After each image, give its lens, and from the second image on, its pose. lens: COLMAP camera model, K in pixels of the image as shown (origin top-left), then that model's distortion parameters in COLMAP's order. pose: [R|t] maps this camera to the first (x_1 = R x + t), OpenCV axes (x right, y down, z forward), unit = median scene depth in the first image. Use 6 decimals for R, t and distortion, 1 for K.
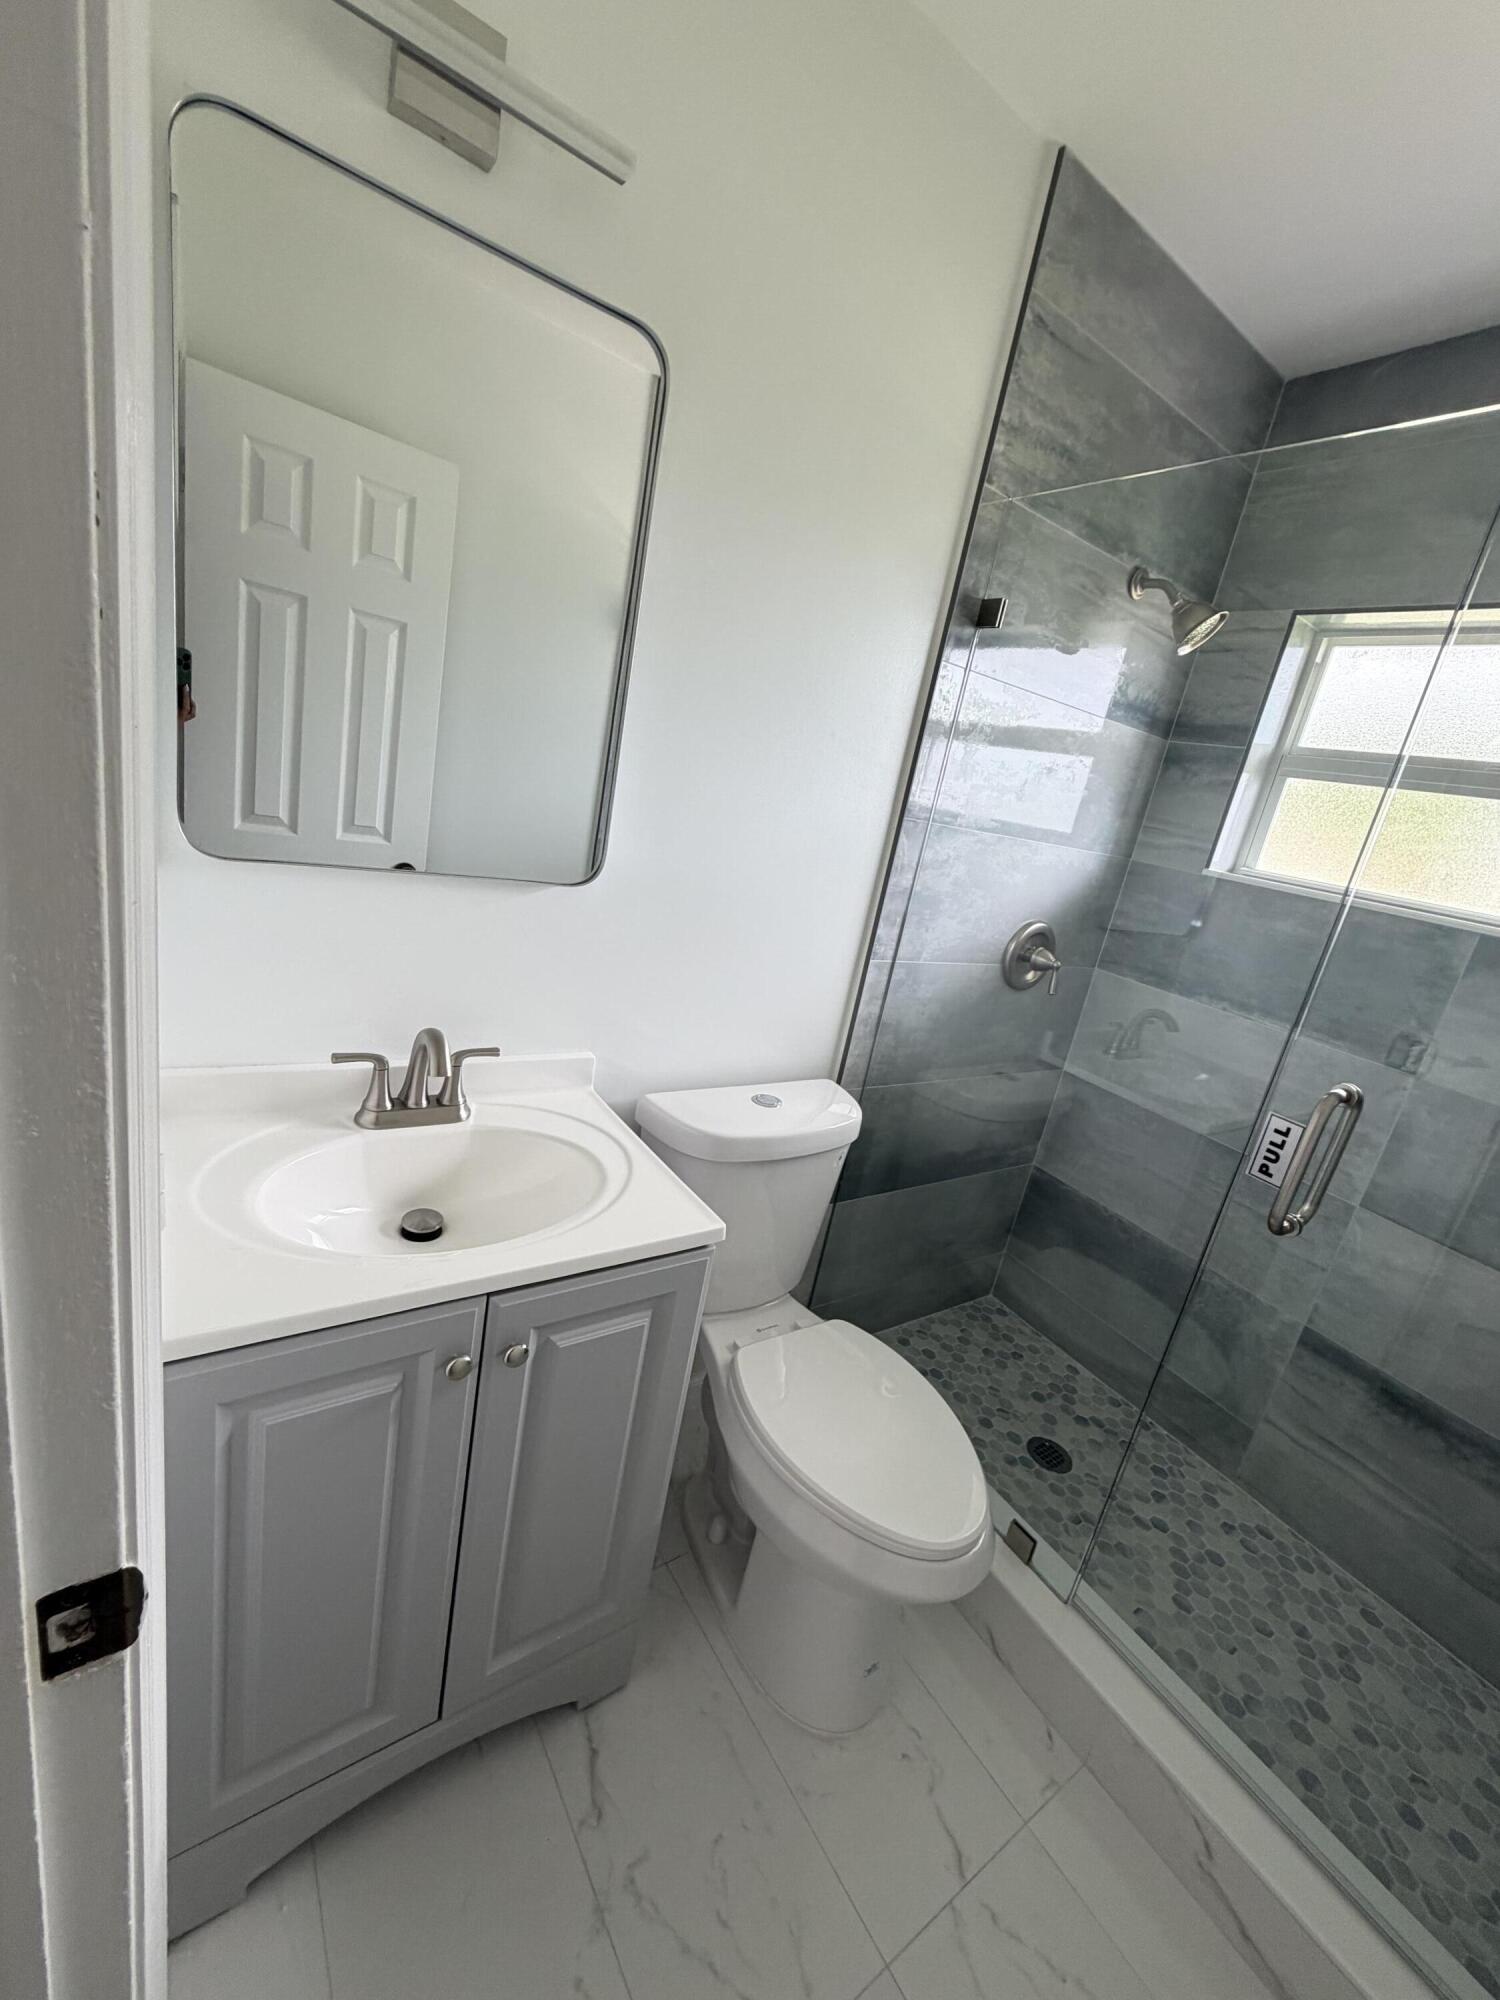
lens RADIAL K [[799.0, 0, 750.0], [0, 799.0, 1000.0], [0, 0, 1]] dist [0.000805, -0.000110]
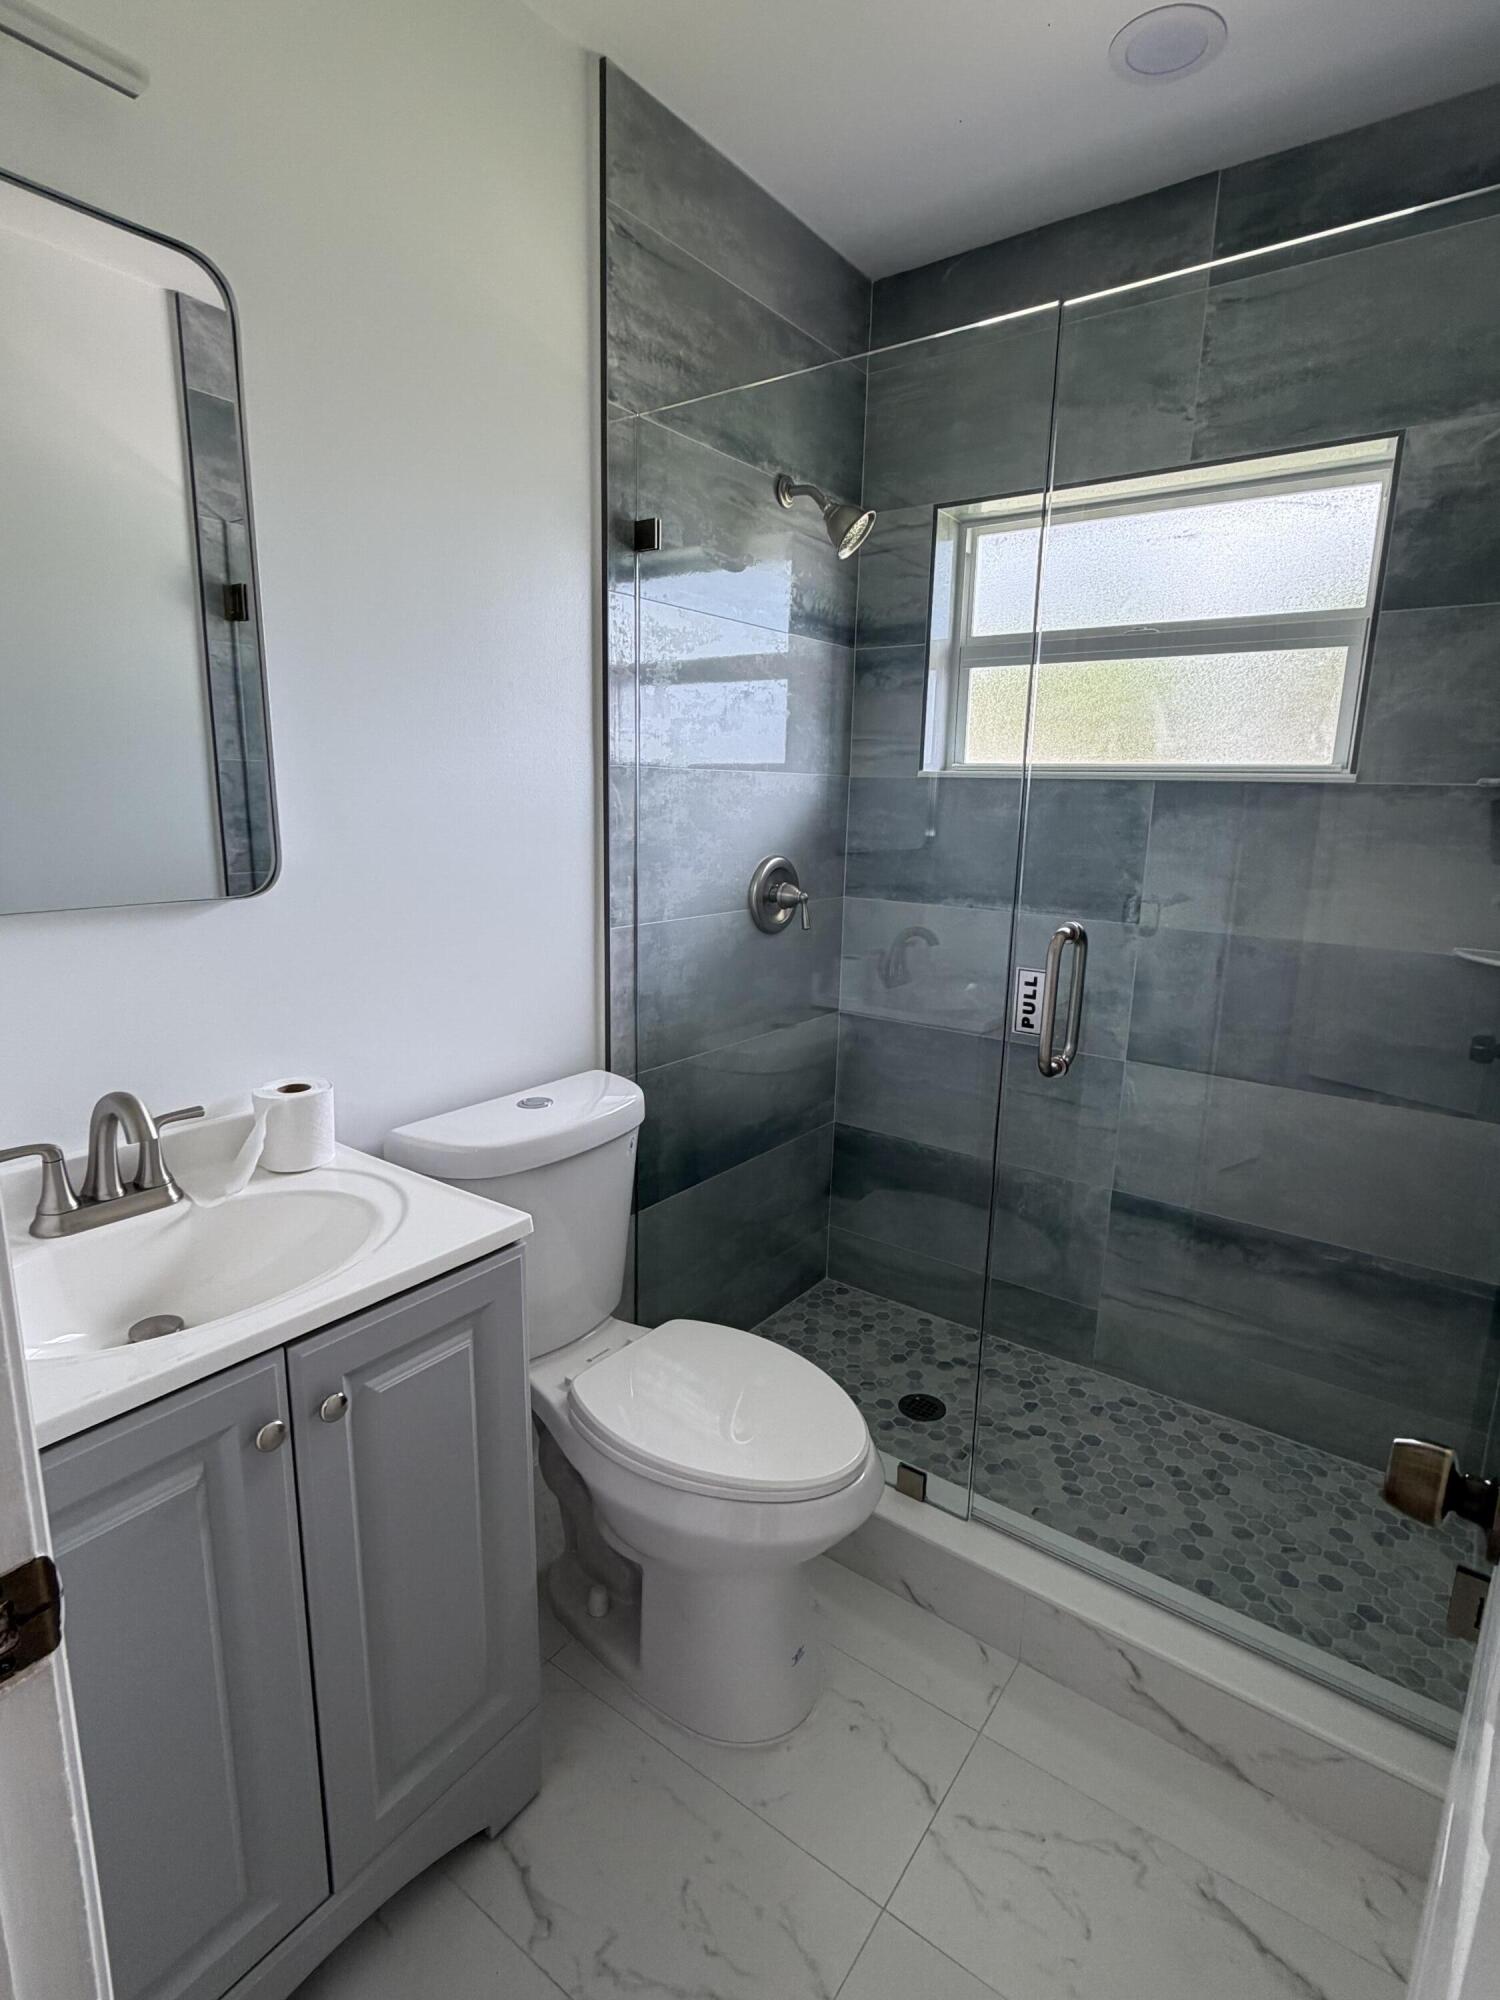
lens RADIAL K [[997.1, 0, 750.0], [0, 997.1, 1000.0], [0, 0, 1]] dist [0.000265, 0.000699]
pose [[0.930039, -0.230782, 0.285949, -0.041322], [0.239776, 0.970821, 0.003660, 0.062434], [-0.278450, 0.065160, 0.958238, -0.105436]]
